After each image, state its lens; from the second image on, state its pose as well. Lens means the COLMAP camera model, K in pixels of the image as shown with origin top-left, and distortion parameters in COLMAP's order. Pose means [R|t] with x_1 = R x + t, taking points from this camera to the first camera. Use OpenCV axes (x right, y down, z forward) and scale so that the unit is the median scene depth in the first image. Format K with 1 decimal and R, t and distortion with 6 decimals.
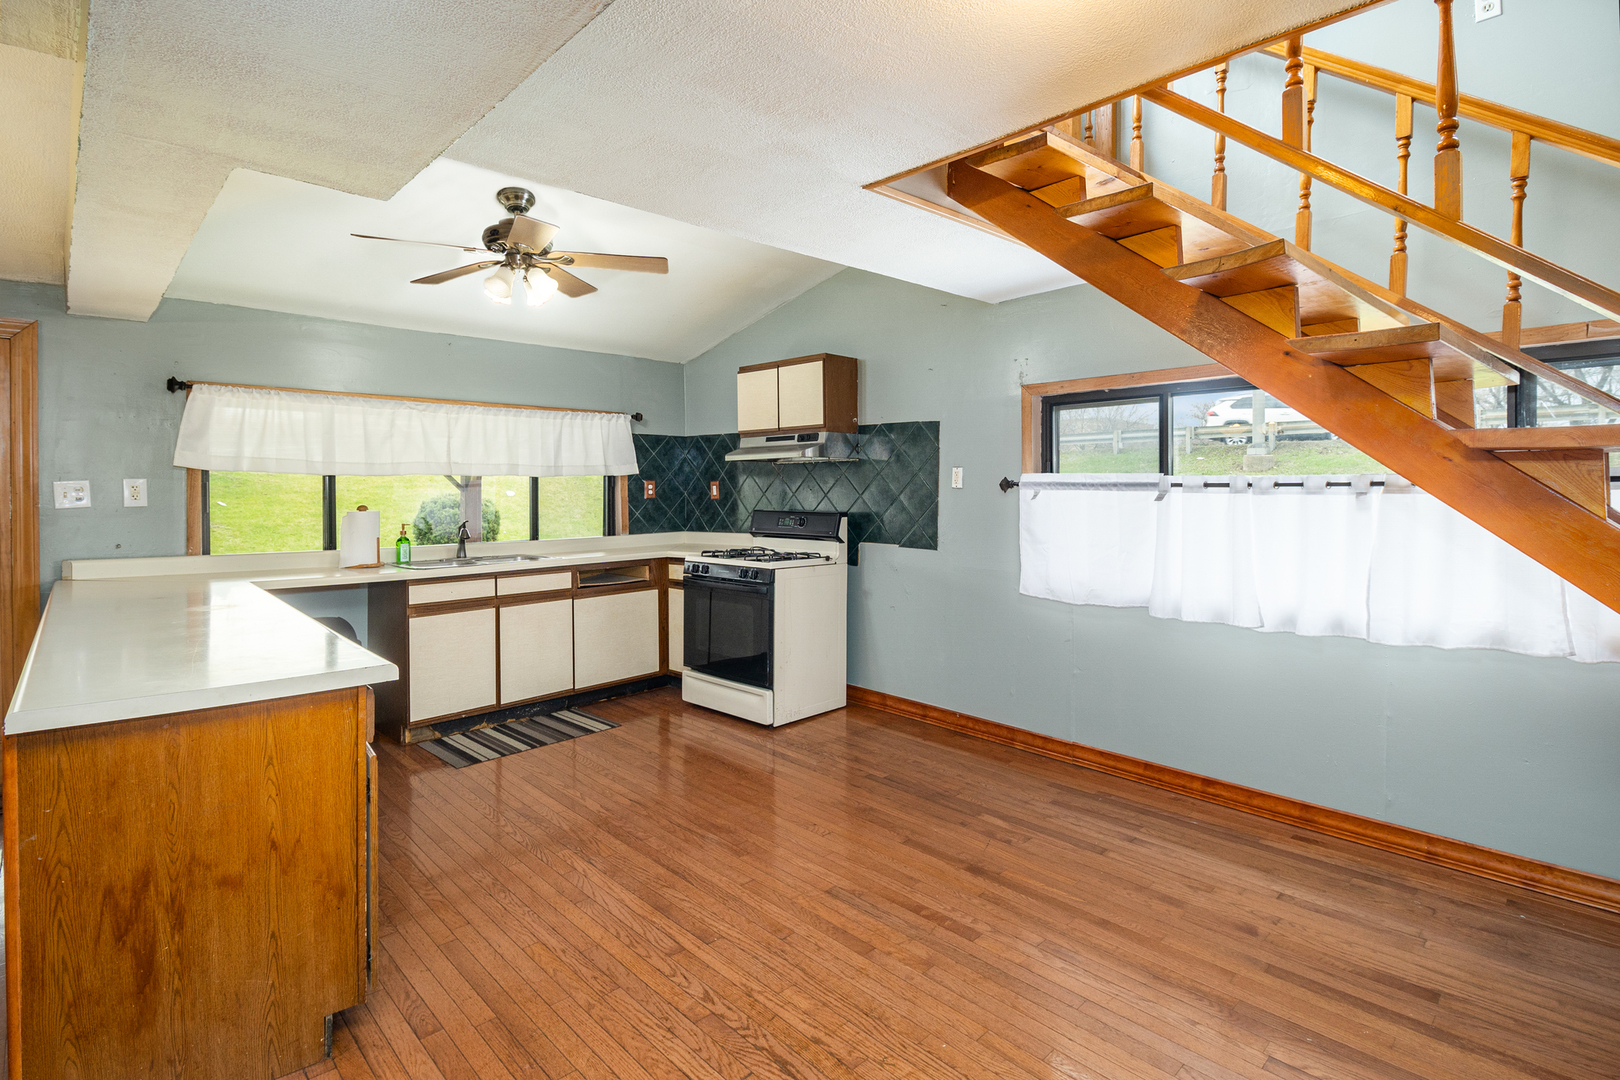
lens RADIAL K [[780.6, 0, 819.0], [0, 780.6, 491.0], [0, 0, 1]] dist [-0.010488, -0.004491]
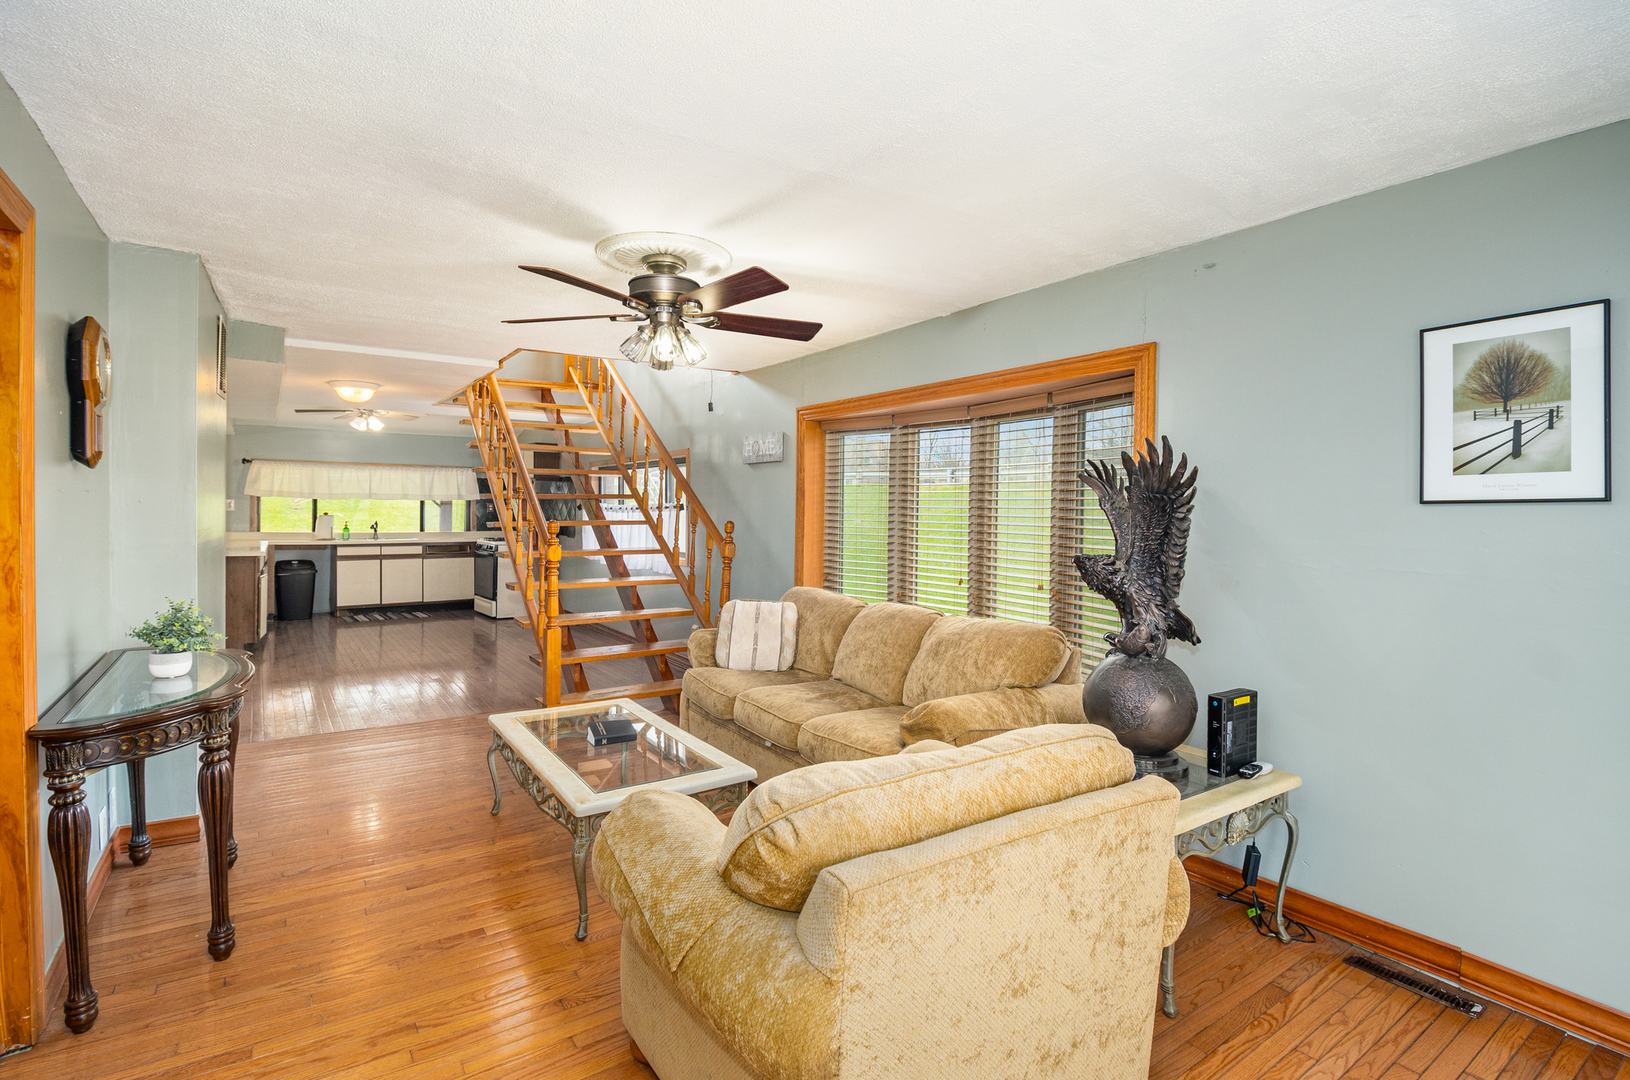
lens RADIAL K [[785.4, 0, 818.5], [0, 785.4, 527.6], [0, 0, 1]] dist [-0.010488, -0.004491]
pose [[0.984786, 0.008768, -0.173550, 1.323120], [-0.007131, 0.999924, 0.010053, 0.032556], [0.173625, -0.008662, 0.984774, -1.065974]]
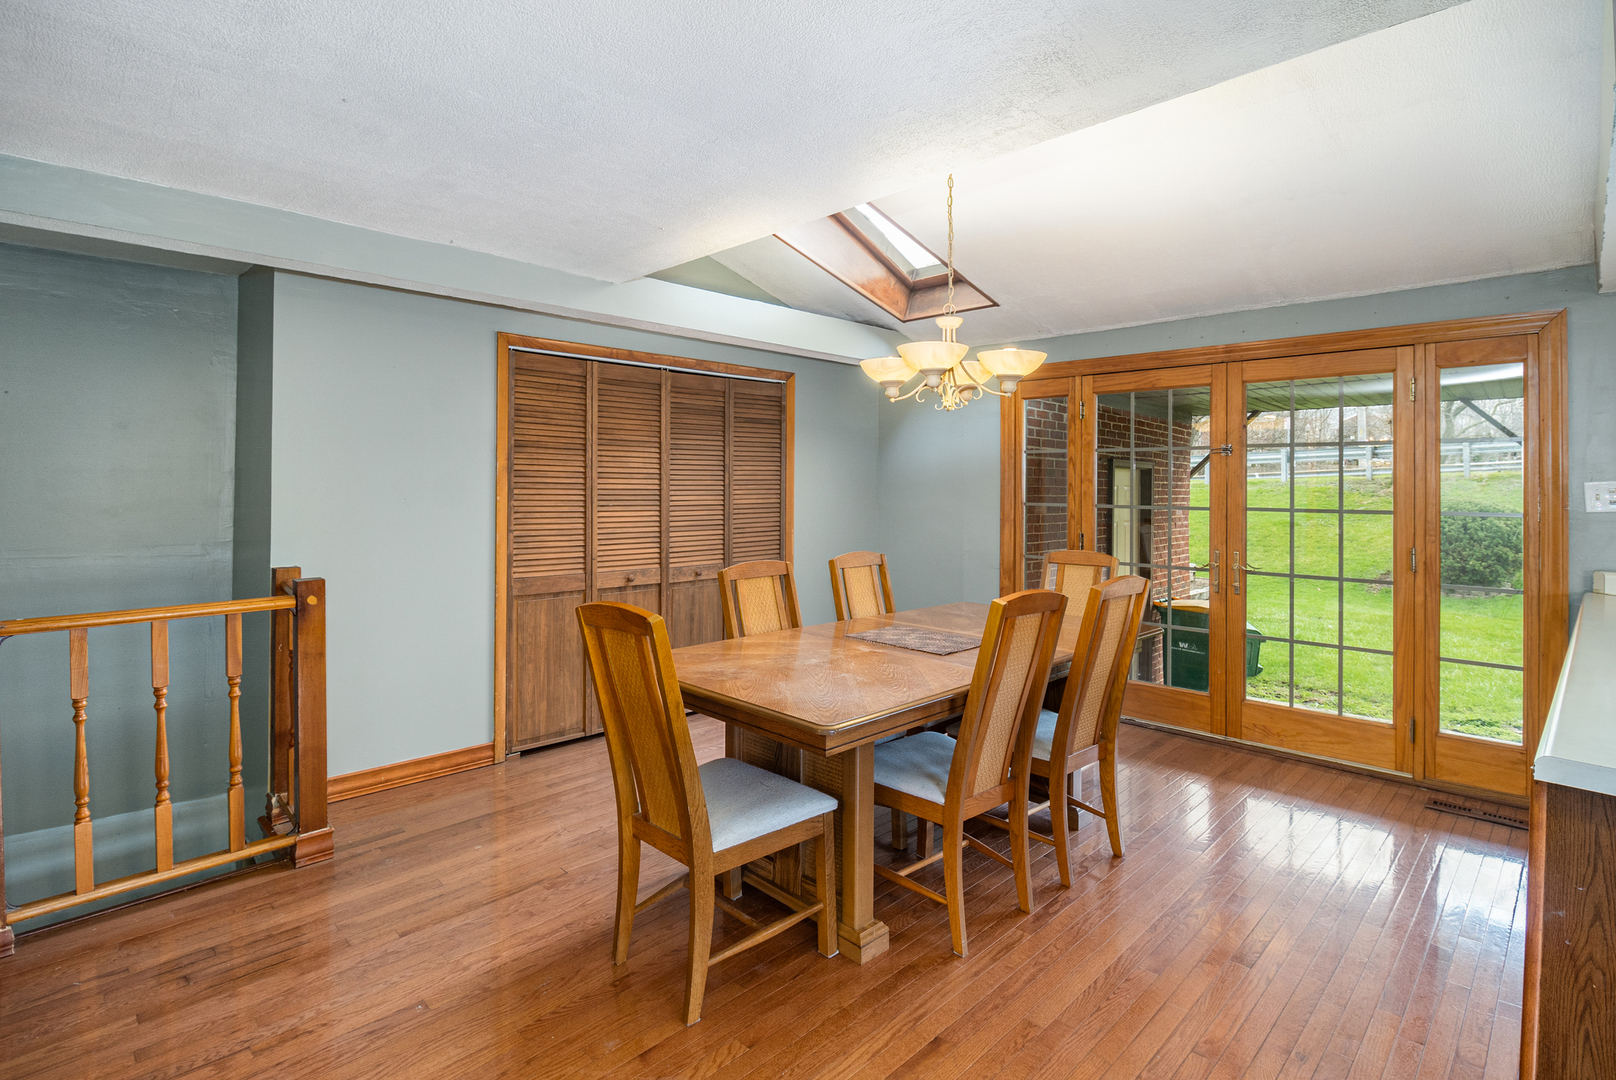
lens RADIAL K [[778.7, 0, 805.8], [0, 778.7, 481.9], [0, 0, 1]] dist [-0.010488, -0.004491]
pose [[0.000920, -0.004846, -0.999988, -0.082658], [-0.010686, 0.999931, -0.004856, 0.001369], [0.999942, 0.010690, 0.000868, 0.073100]]
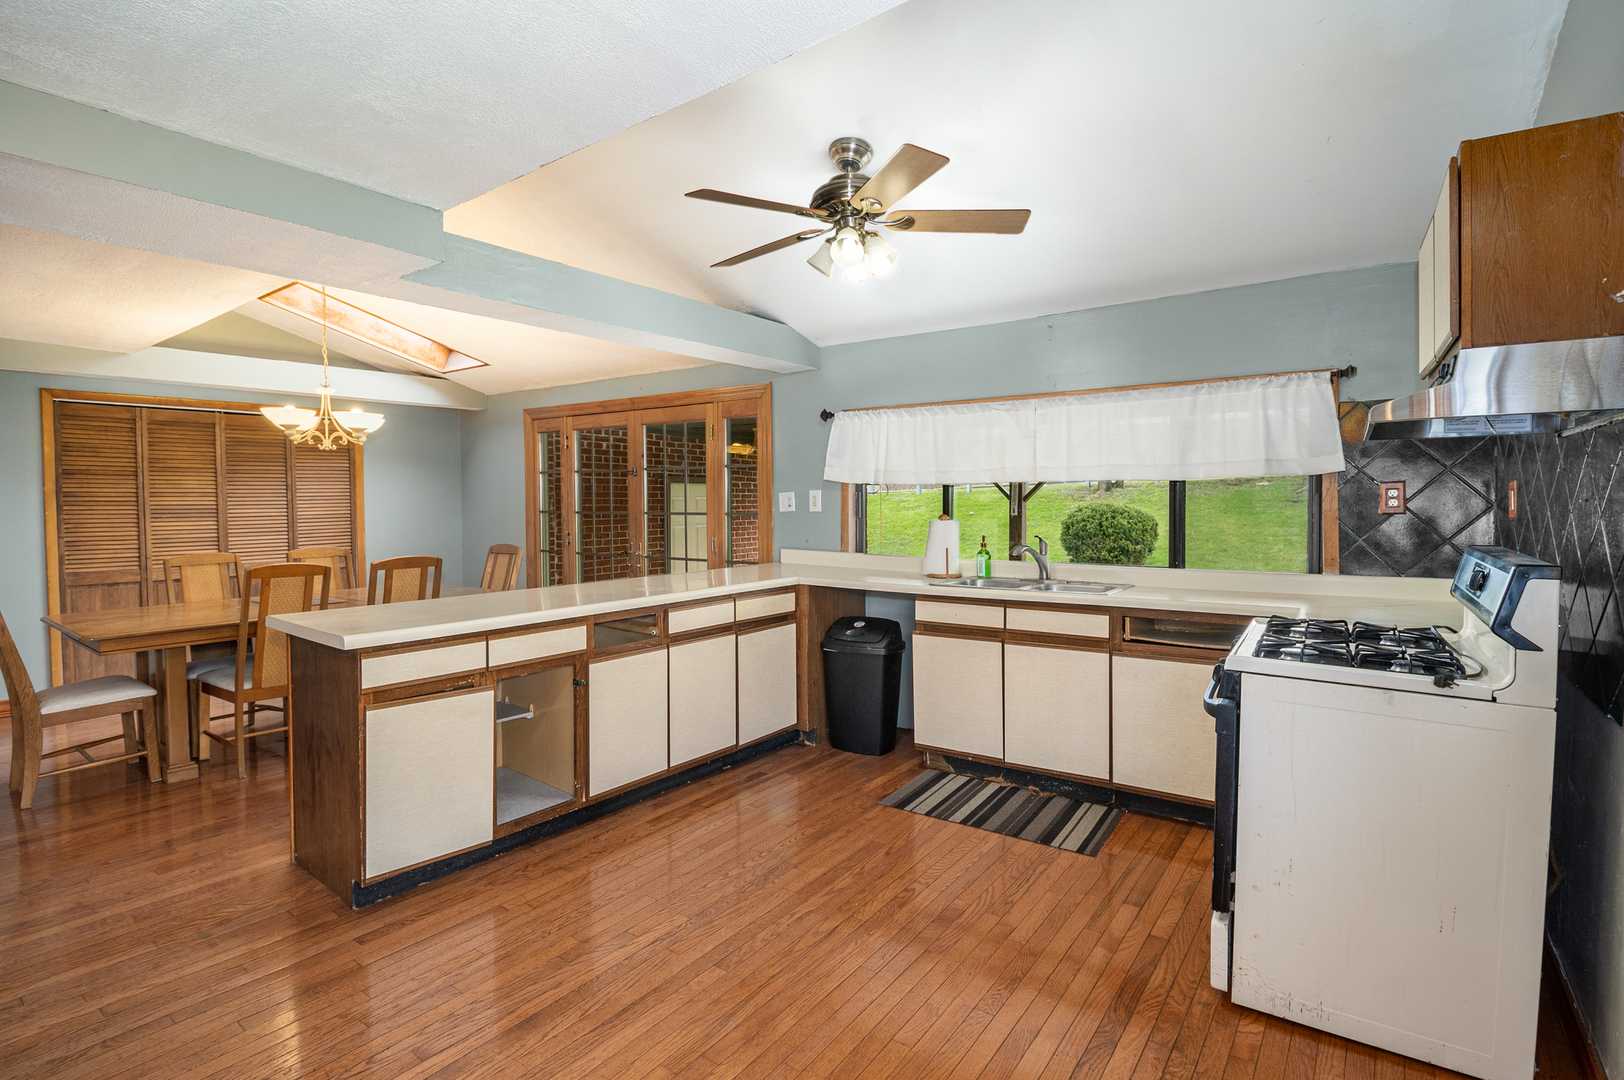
lens RADIAL K [[782.5, 0, 825.3], [0, 782.5, 511.2], [0, 0, 1]] dist [-0.010488, -0.004491]
pose [[0.153420, 0.019221, -0.987974, 0.415525], [0.001026, 0.999807, 0.019611, -0.006110], [0.988161, -0.004022, 0.153371, 0.776833]]
